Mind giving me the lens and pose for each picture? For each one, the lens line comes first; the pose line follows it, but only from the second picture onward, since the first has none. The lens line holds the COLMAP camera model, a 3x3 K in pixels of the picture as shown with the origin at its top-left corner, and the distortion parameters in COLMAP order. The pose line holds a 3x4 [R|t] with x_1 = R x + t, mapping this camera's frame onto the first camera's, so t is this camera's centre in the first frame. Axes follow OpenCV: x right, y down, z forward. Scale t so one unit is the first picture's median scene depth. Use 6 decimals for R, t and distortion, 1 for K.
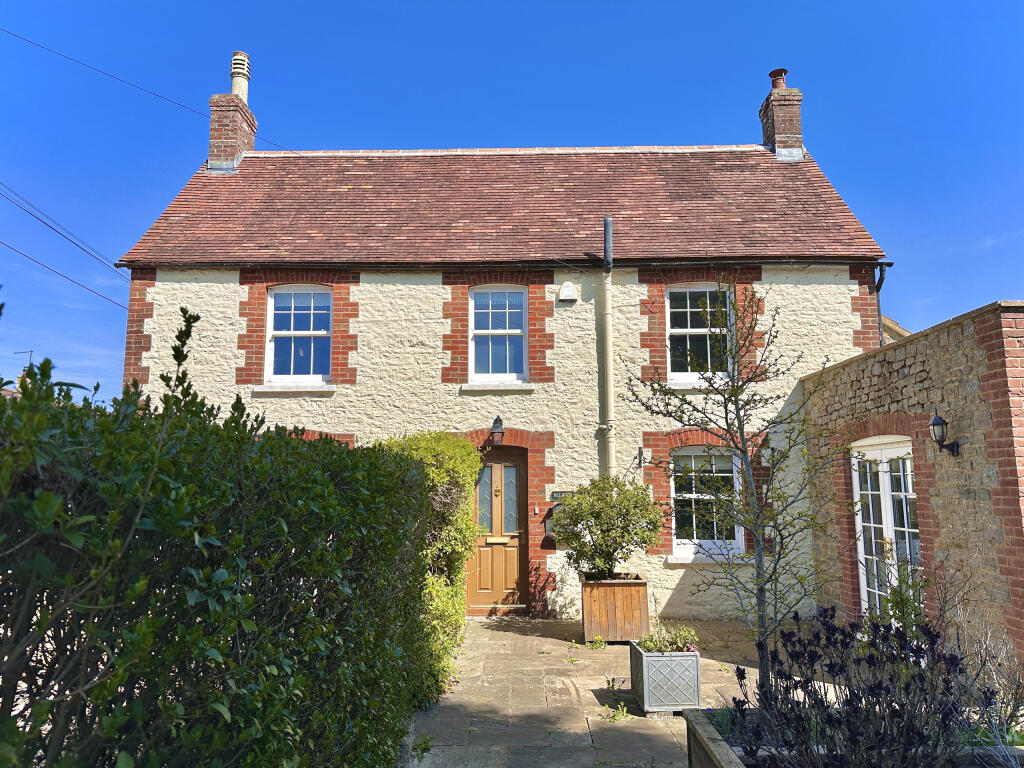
lens RADIAL K [[721.4, 0, 510.4], [0, 721.4, 381.1], [0, 0, 1]] dist [0.073094, -0.031484]
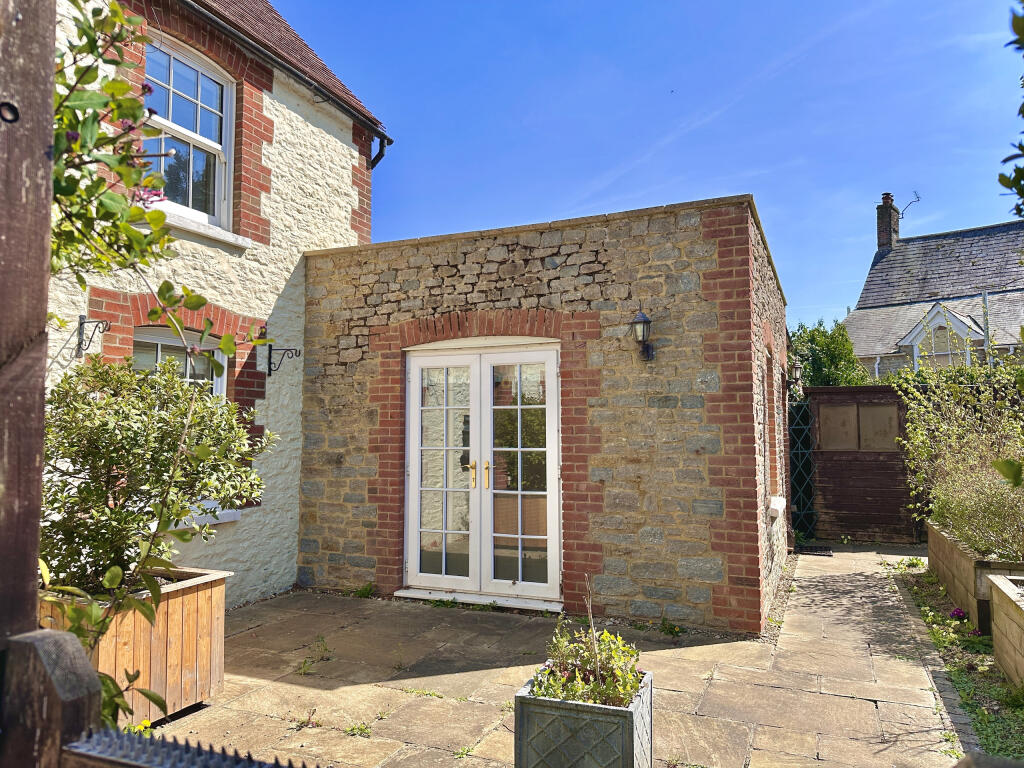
lens RADIAL K [[721.4, 0, 516.9], [0, 721.4, 380.2], [0, 0, 1]] dist [0.073094, -0.031484]
pose [[0.387025, 0.065876, 0.919713, -0.164260], [-0.128726, 0.991537, -0.016851, 0.103084], [-0.913039, -0.111869, 0.392230, 0.514935]]
